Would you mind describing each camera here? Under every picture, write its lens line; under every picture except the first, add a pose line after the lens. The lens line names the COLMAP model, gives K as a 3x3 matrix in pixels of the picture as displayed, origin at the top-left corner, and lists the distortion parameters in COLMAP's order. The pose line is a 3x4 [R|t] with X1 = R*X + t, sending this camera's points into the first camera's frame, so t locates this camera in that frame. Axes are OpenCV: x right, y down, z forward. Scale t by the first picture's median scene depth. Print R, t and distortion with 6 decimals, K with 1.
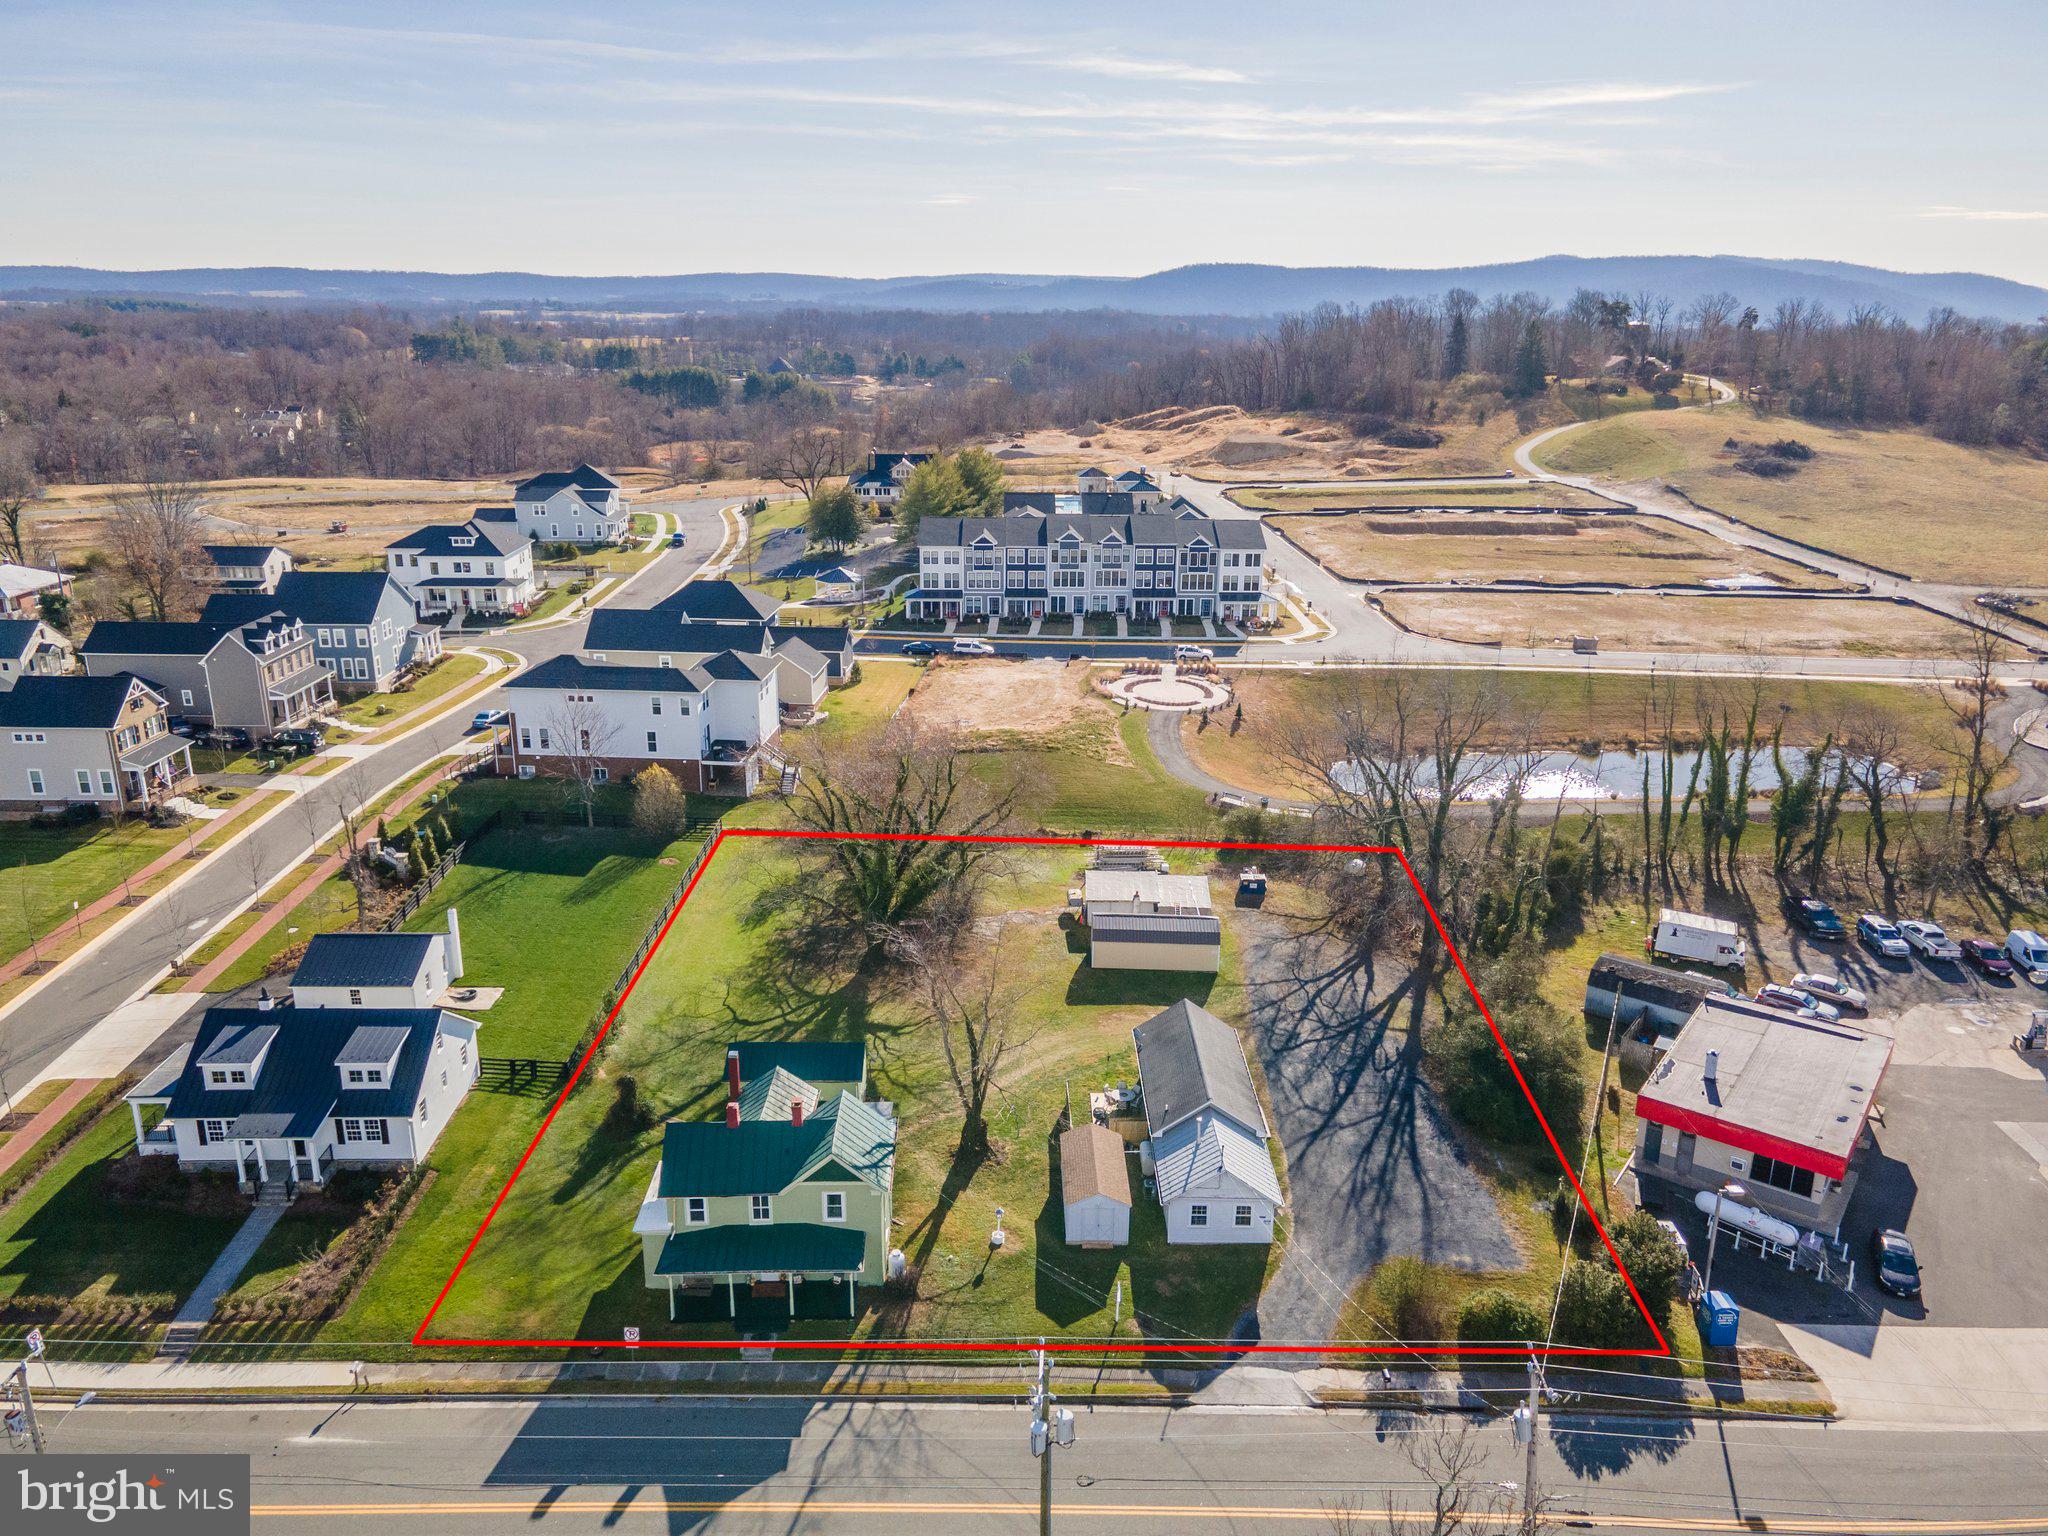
lens RADIAL K [[1488.4, 0, 1018.6], [0, 1488.4, 755.3], [0, 0, 1]] dist [0.039399, -0.001266]
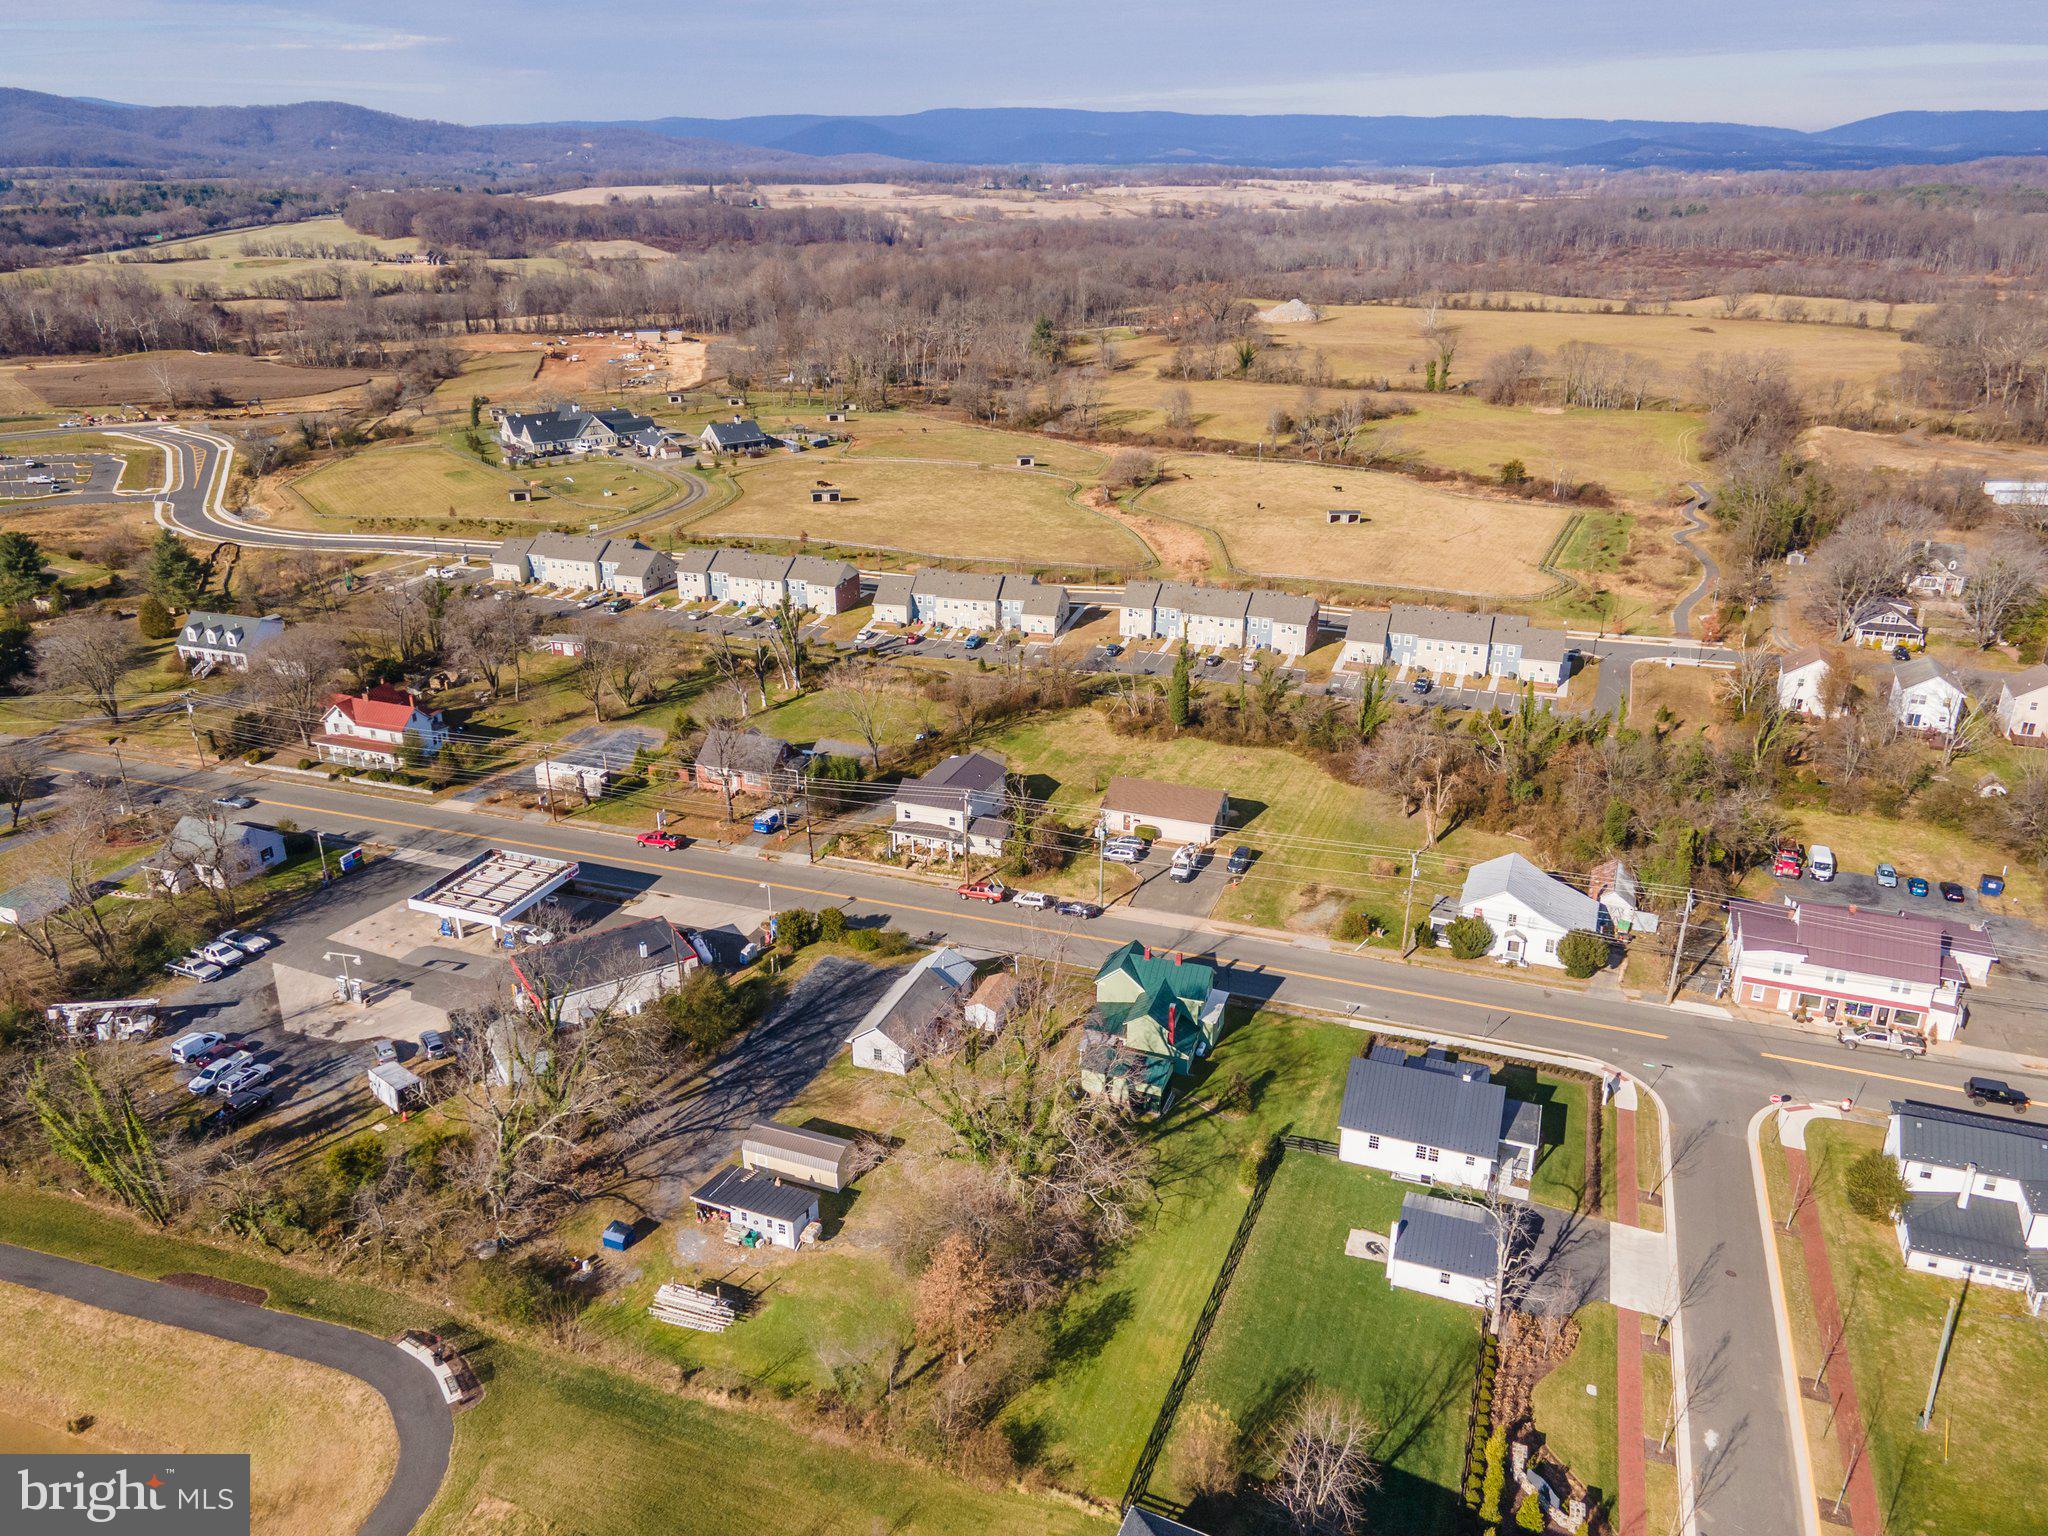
lens RADIAL K [[1488.4, 0, 1018.6], [0, 1488.4, 755.3], [0, 0, 1]] dist [0.039399, -0.001266]
pose [[-0.934842, -0.136976, 0.327580, -0.512951], [0.103146, 0.778041, 0.619688, -1.038276], [-0.339753, 0.613099, -0.713216, 1.978136]]
